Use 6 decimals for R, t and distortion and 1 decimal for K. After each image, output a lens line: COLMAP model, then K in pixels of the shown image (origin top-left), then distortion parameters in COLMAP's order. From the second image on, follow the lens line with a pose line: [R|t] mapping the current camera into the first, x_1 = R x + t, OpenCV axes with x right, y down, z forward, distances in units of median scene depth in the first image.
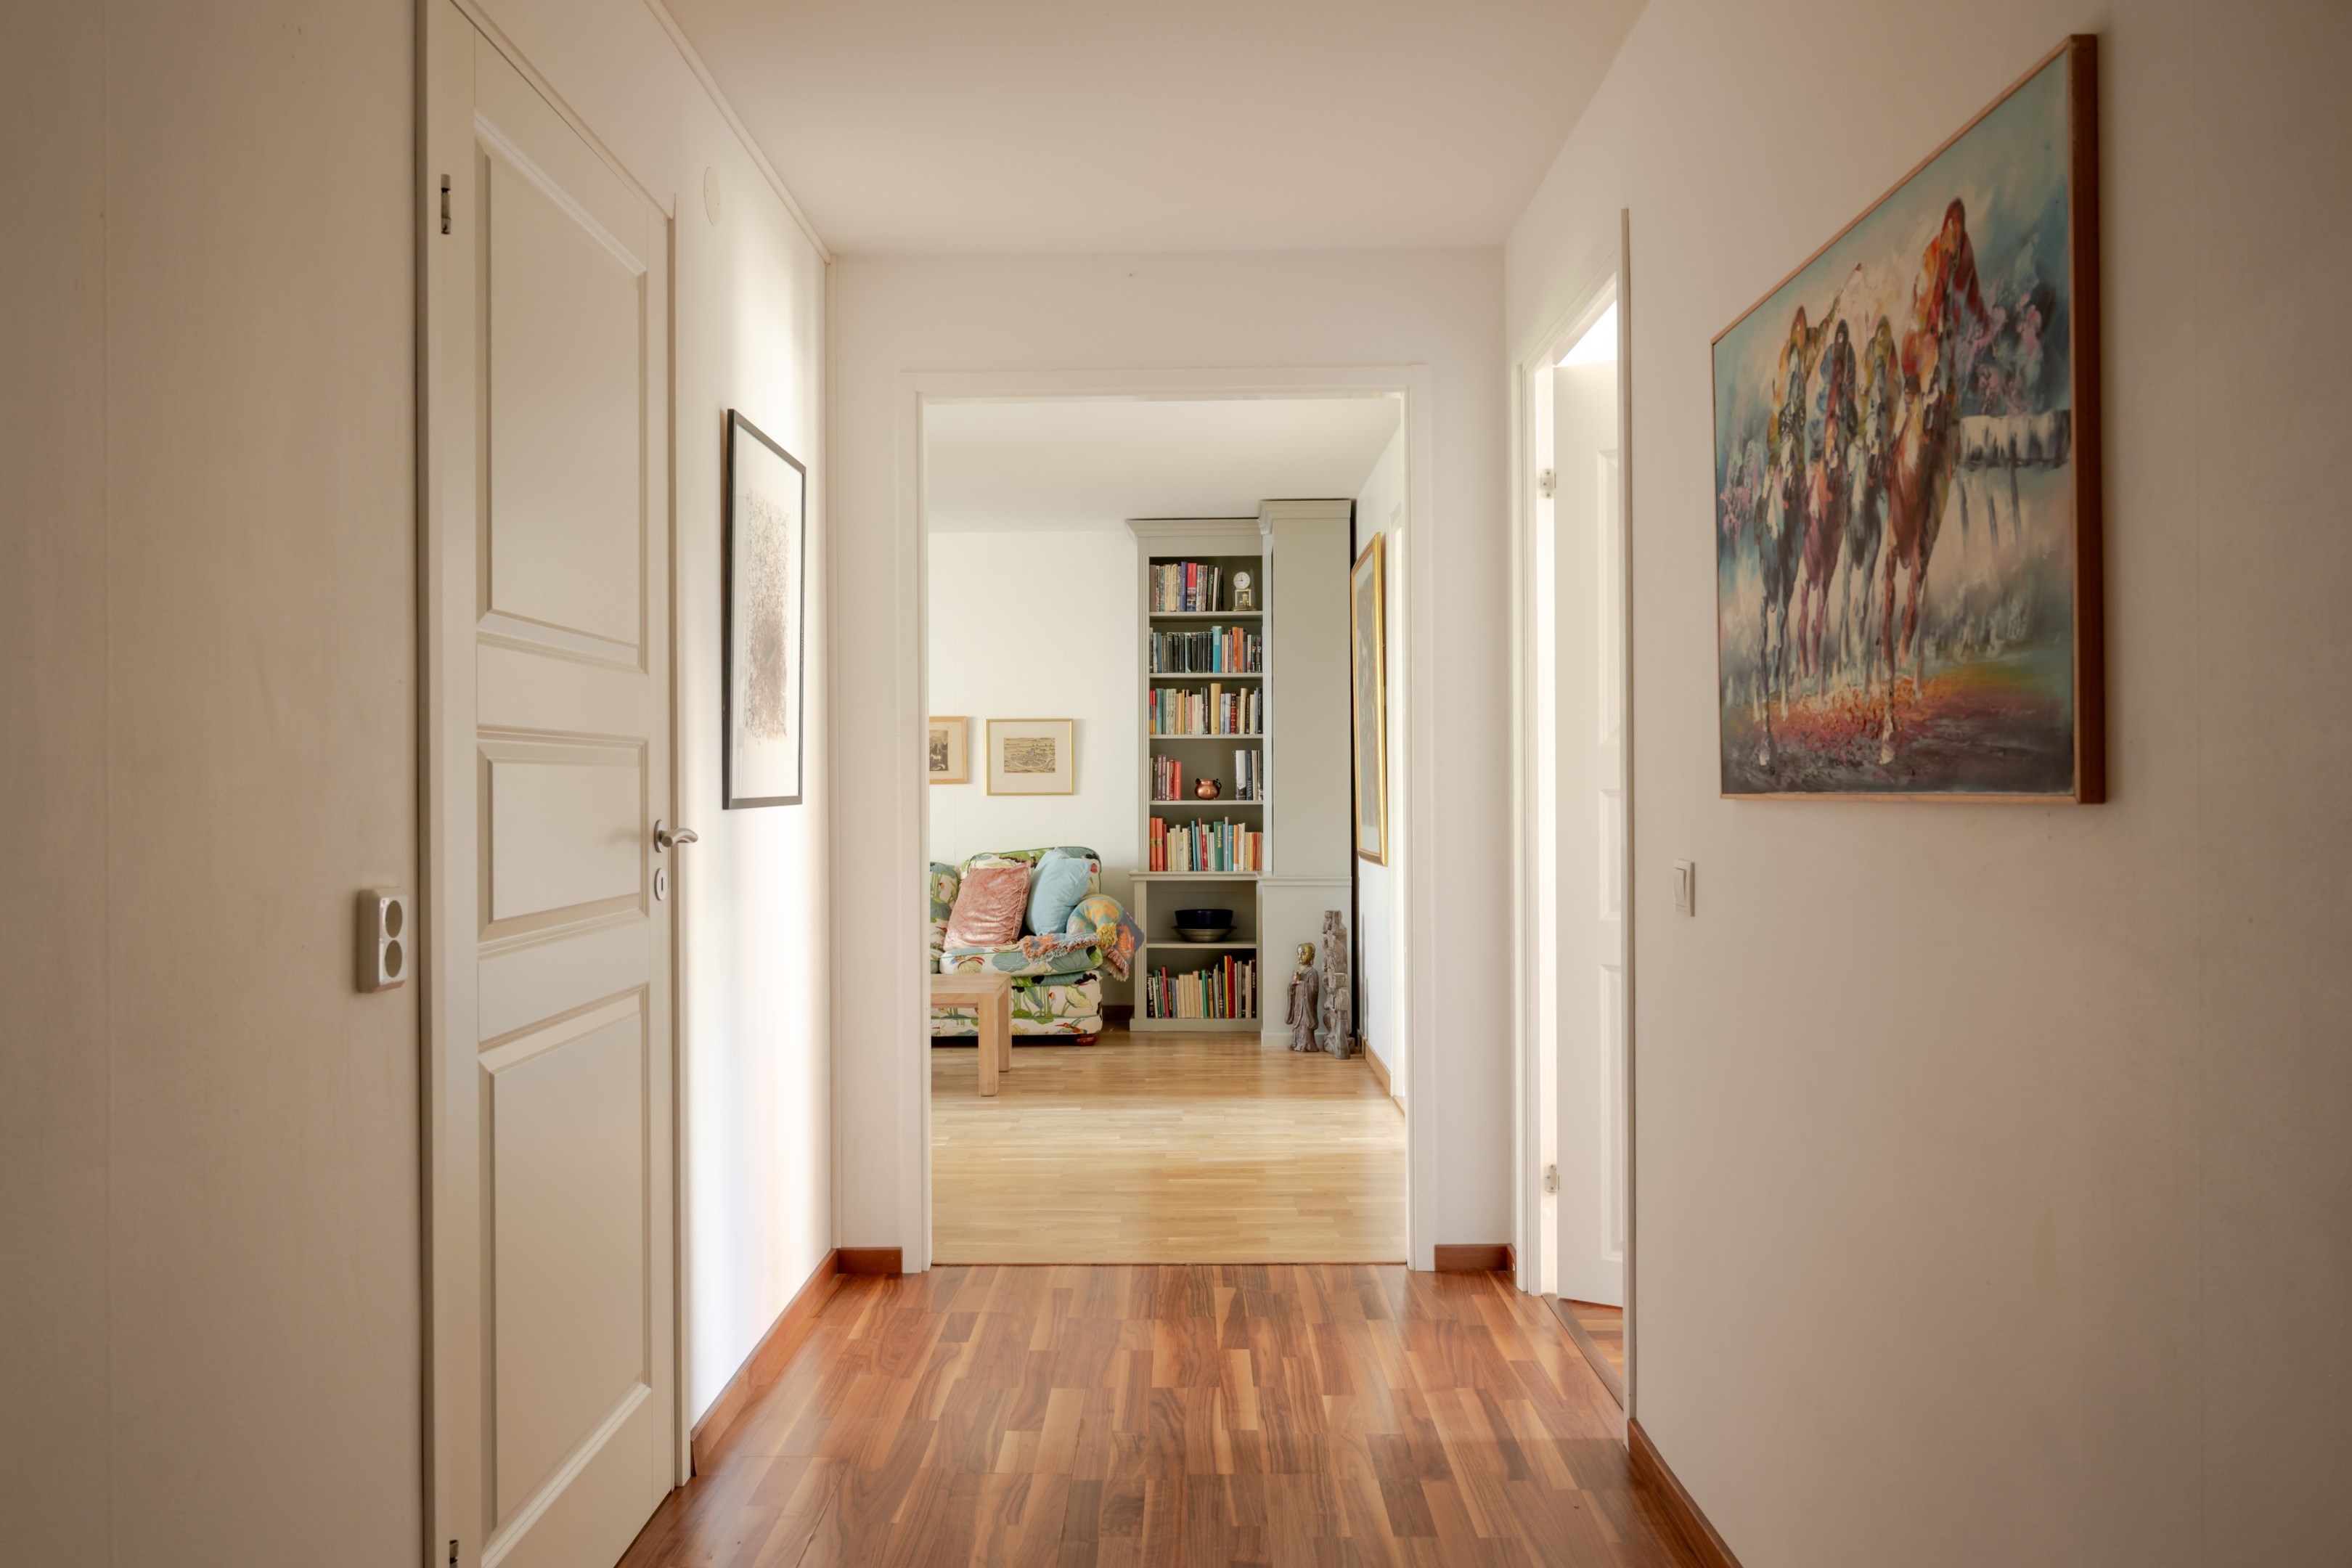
lens RADIAL K [[1575.7, 0, 1173.0], [0, 1575.7, 792.6], [0, 0, 1]] dist [-0.006121, 0.010956]
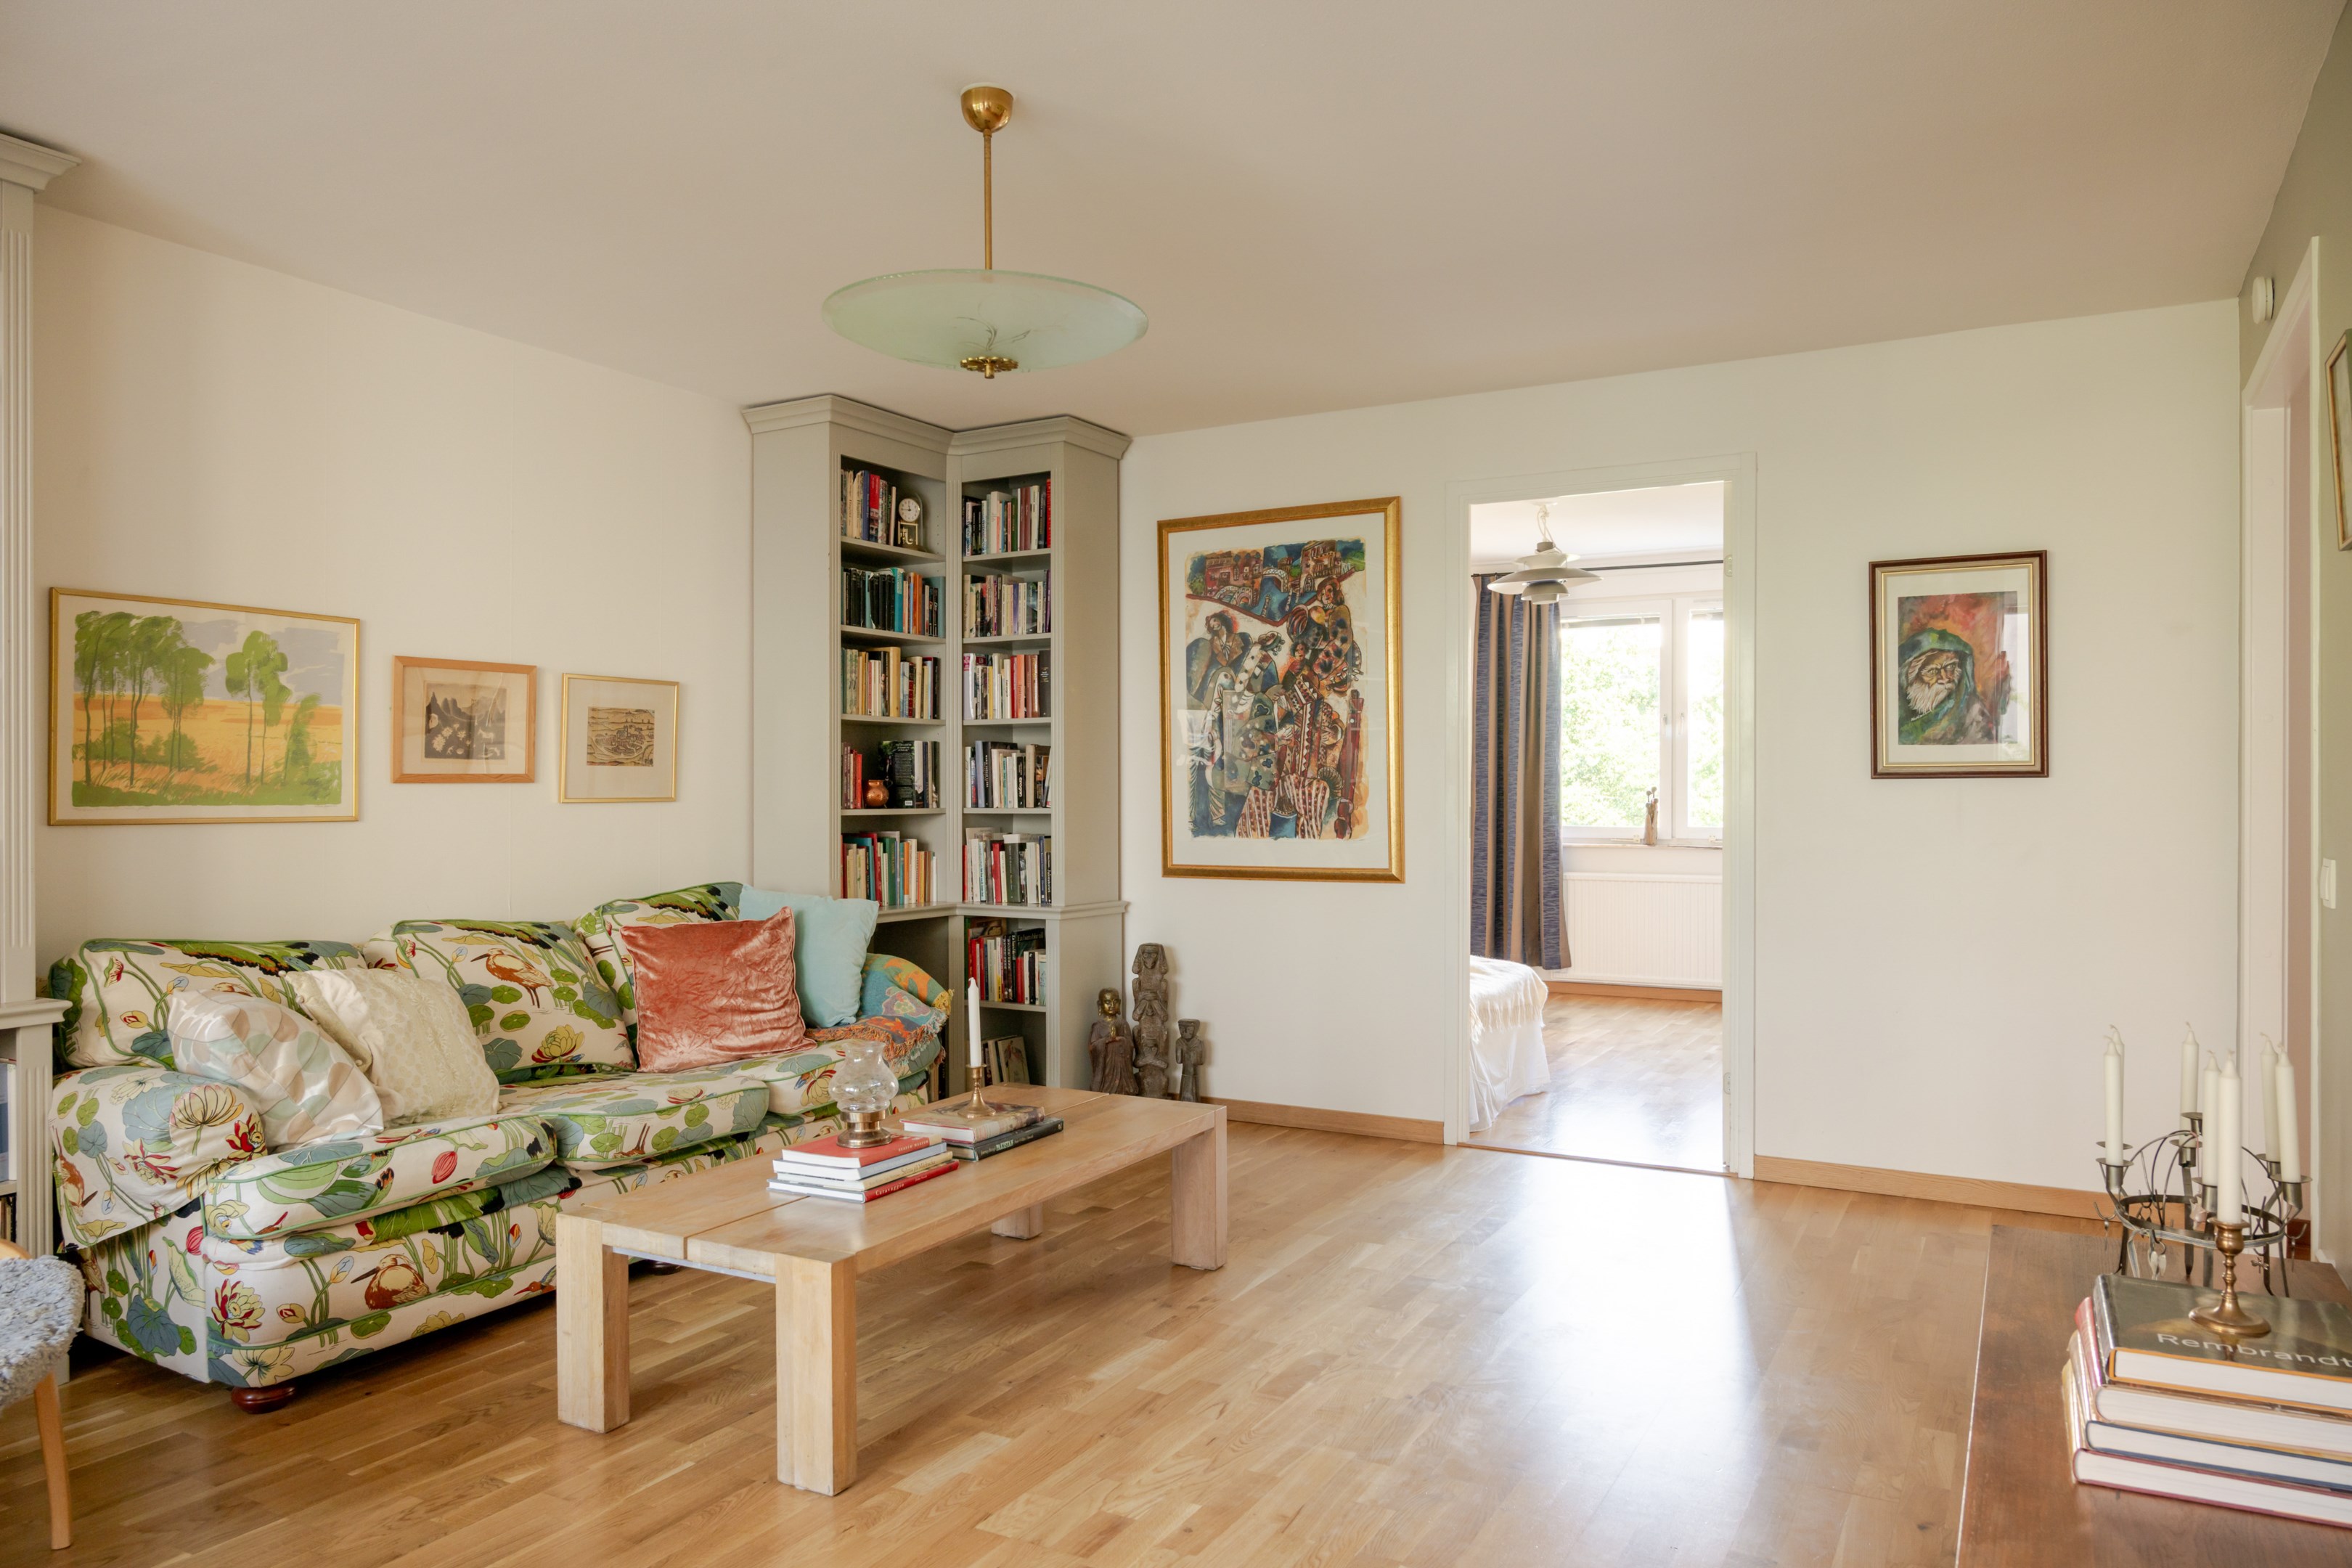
lens RADIAL K [[1575.7, 0, 1212.8], [0, 1575.7, 780.4], [0, 0, 1]] dist [-0.006121, 0.010956]
pose [[0.463321, 0.007576, 0.886158, -0.544809], [-0.000512, 0.999966, -0.008281, -0.001964], [-0.886191, 0.003383, 0.463309, 0.536021]]
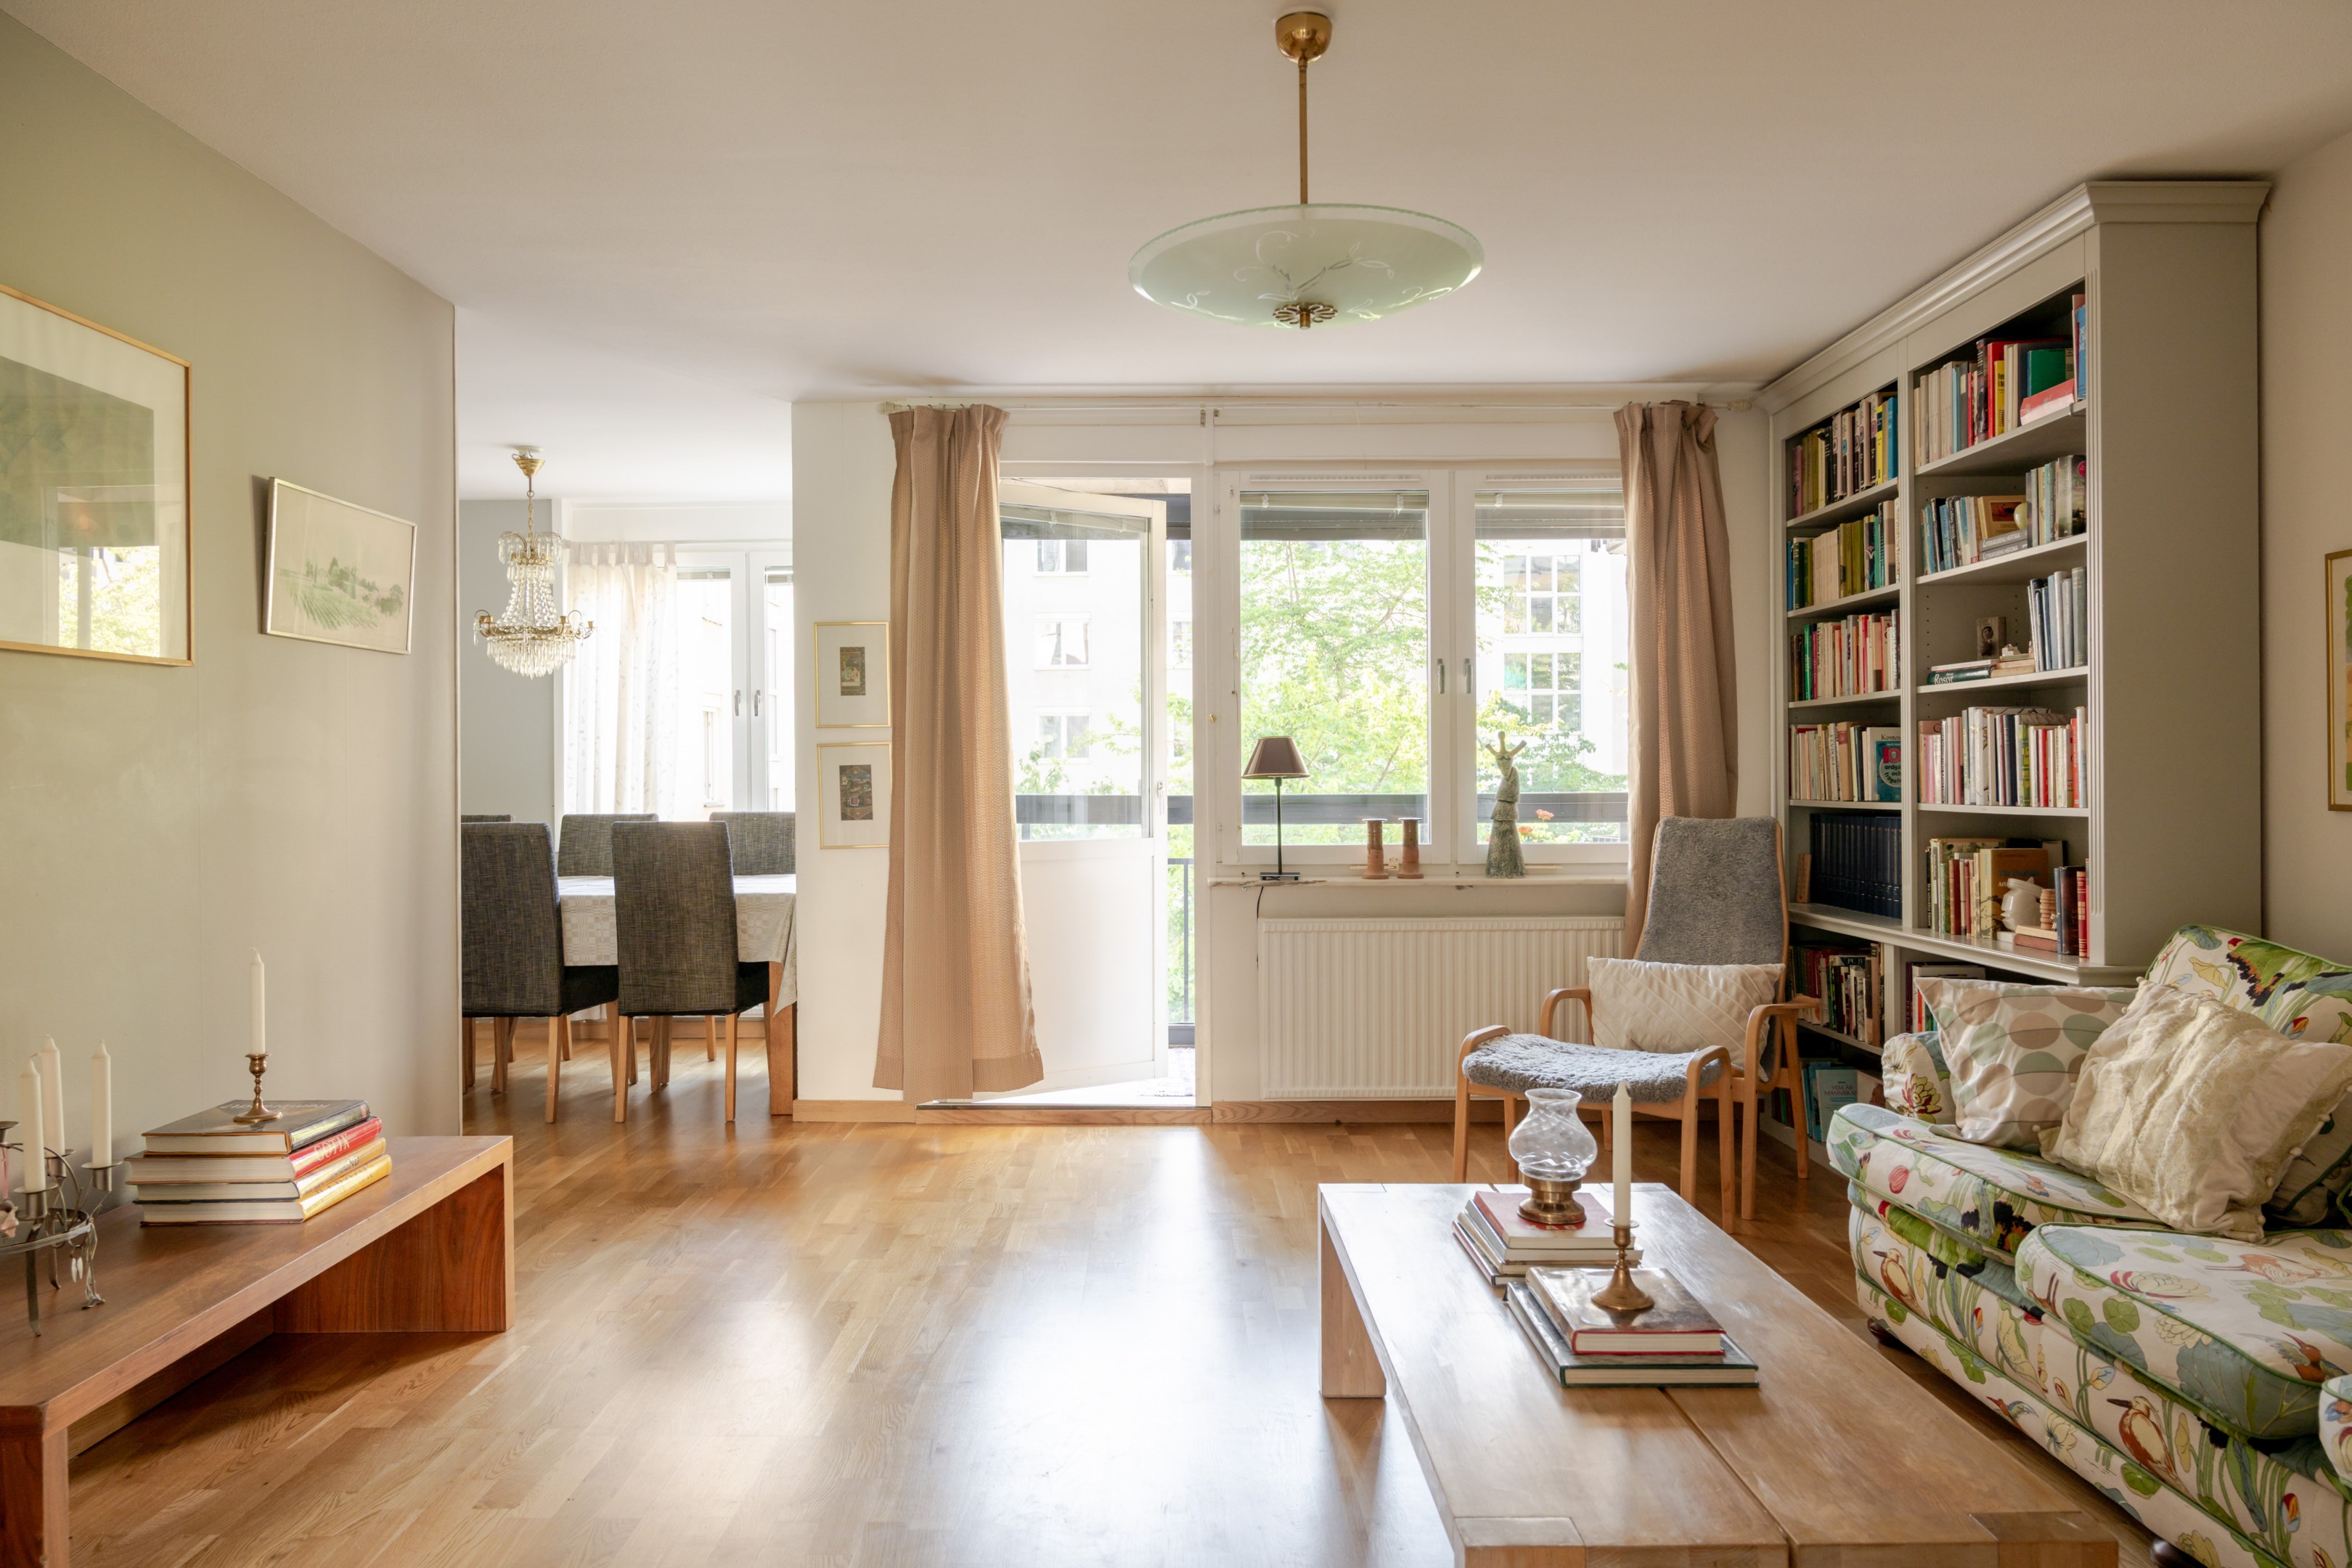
lens RADIAL K [[1575.7, 0, 1132.4], [0, 1575.7, 766.2], [0, 0, 1]] dist [-0.006121, 0.010956]
pose [[-0.000128, -0.001123, -0.999999, 0.127781], [0.003904, 0.999992, -0.001123, -0.005250], [0.999992, -0.003904, -0.000123, 0.723917]]
